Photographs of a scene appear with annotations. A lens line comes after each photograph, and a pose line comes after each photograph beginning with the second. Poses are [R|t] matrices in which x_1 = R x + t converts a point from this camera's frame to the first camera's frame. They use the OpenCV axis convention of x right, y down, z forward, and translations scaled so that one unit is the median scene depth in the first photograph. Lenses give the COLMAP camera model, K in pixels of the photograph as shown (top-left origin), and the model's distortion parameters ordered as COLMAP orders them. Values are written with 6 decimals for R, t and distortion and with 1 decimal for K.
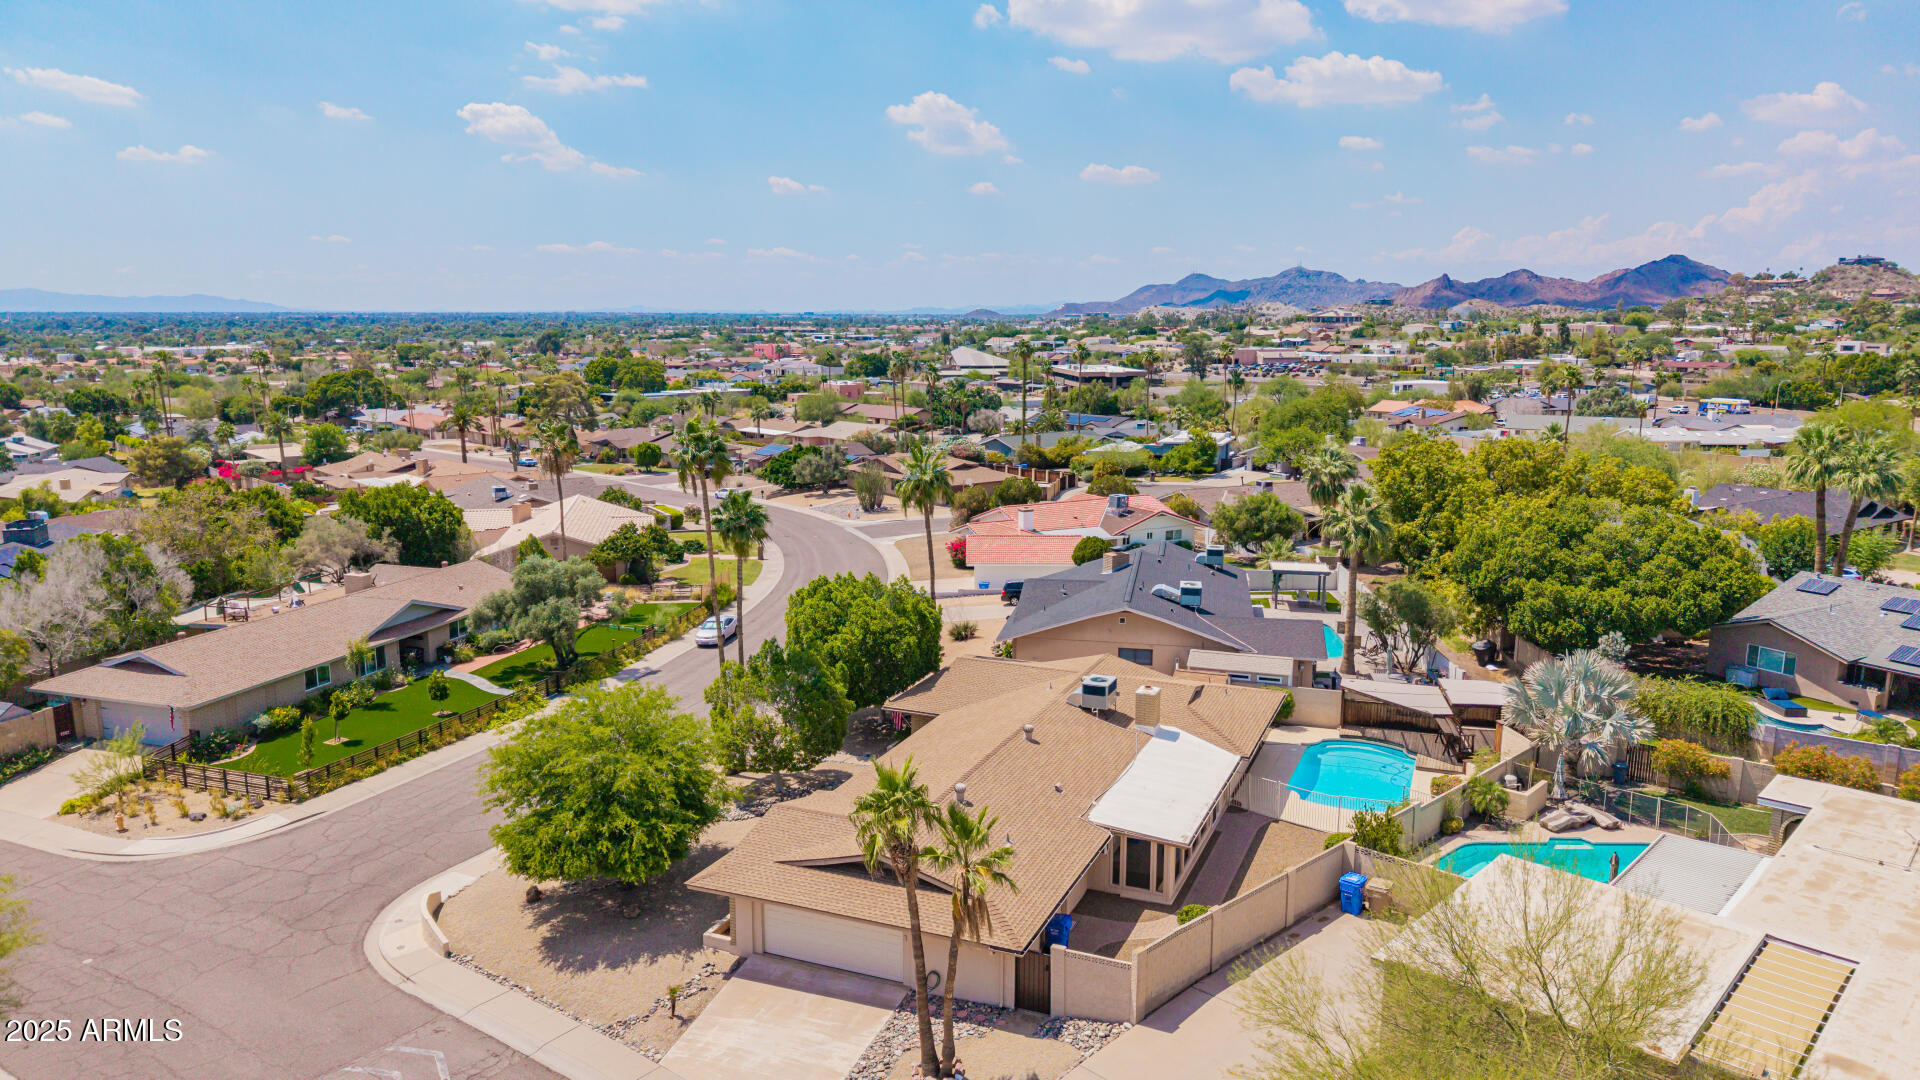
lens RADIAL K [[1279.8, 0, 953.6], [0, 1279.8, 544.0], [0, 0, 1]] dist [0.030974, -0.033258]
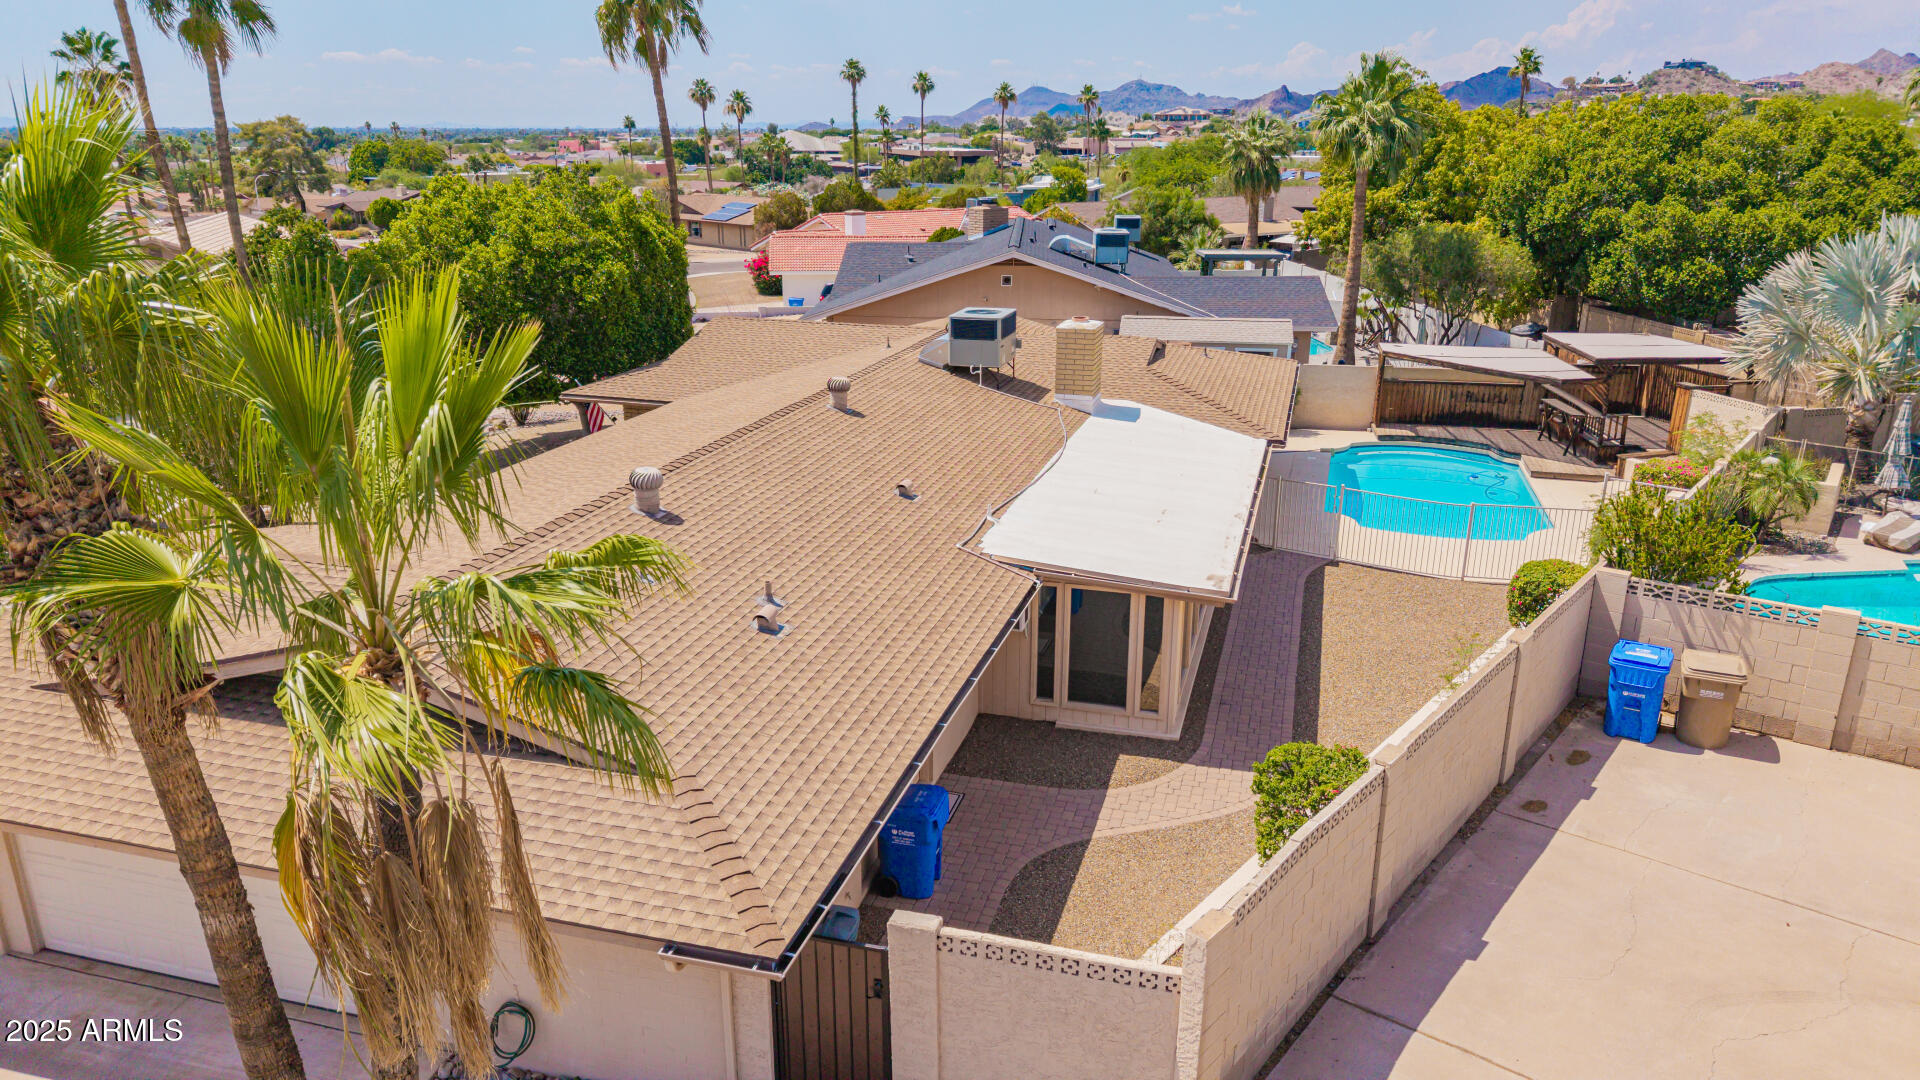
lens RADIAL K [[1279.8, 0, 959.2], [0, 1279.8, 549.6], [0, 0, 1]] dist [0.030974, -0.033258]
pose [[0.991921, -0.036949, 0.121354, 0.035502], [0.020046, 0.990276, 0.137662, 0.115165], [-0.125260, -0.134117, 0.983017, 0.435454]]
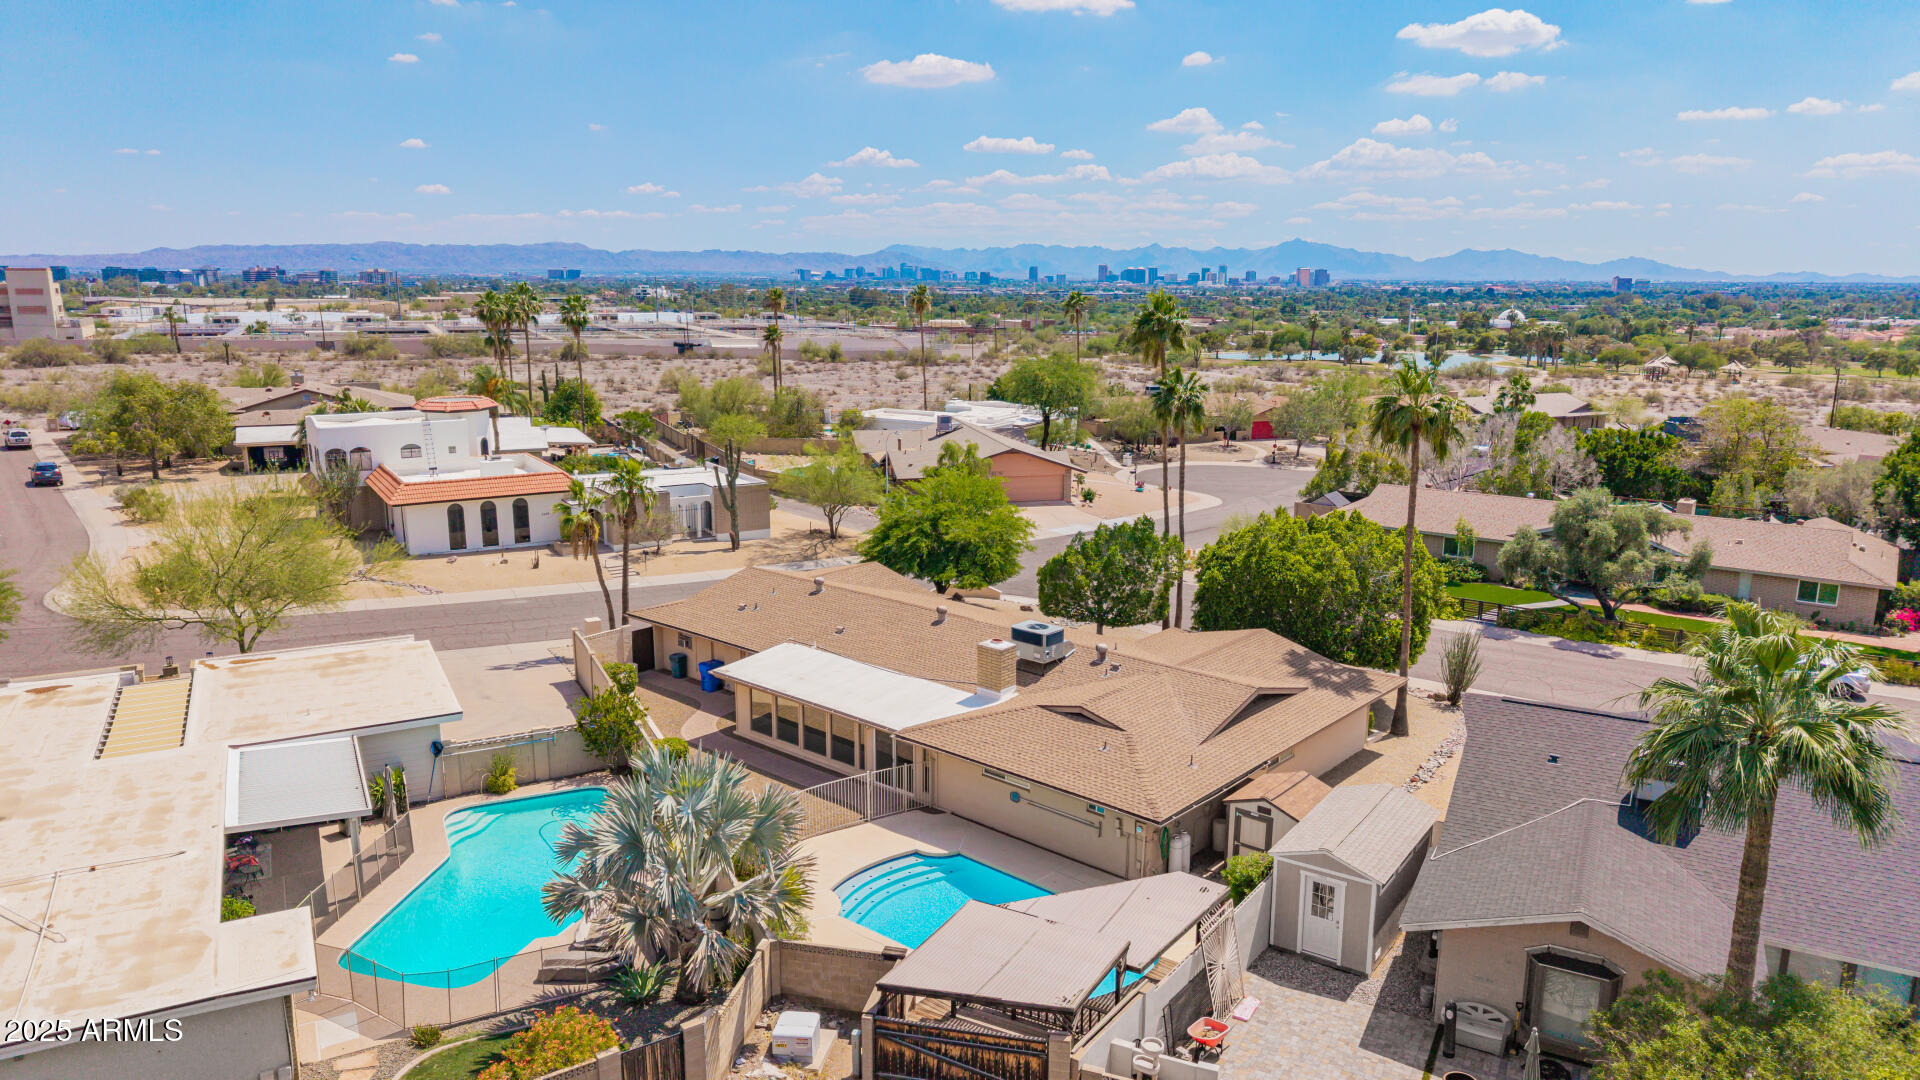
lens RADIAL K [[1279.8, 0, 956.9], [0, 1279.8, 523.7], [0, 0, 1]] dist [0.030974, -0.033258]
pose [[-0.313324, 0.176041, -0.933187, 0.772016], [-0.176543, 0.954740, 0.239383, -0.123514], [0.933092, 0.239752, -0.268064, 1.021198]]
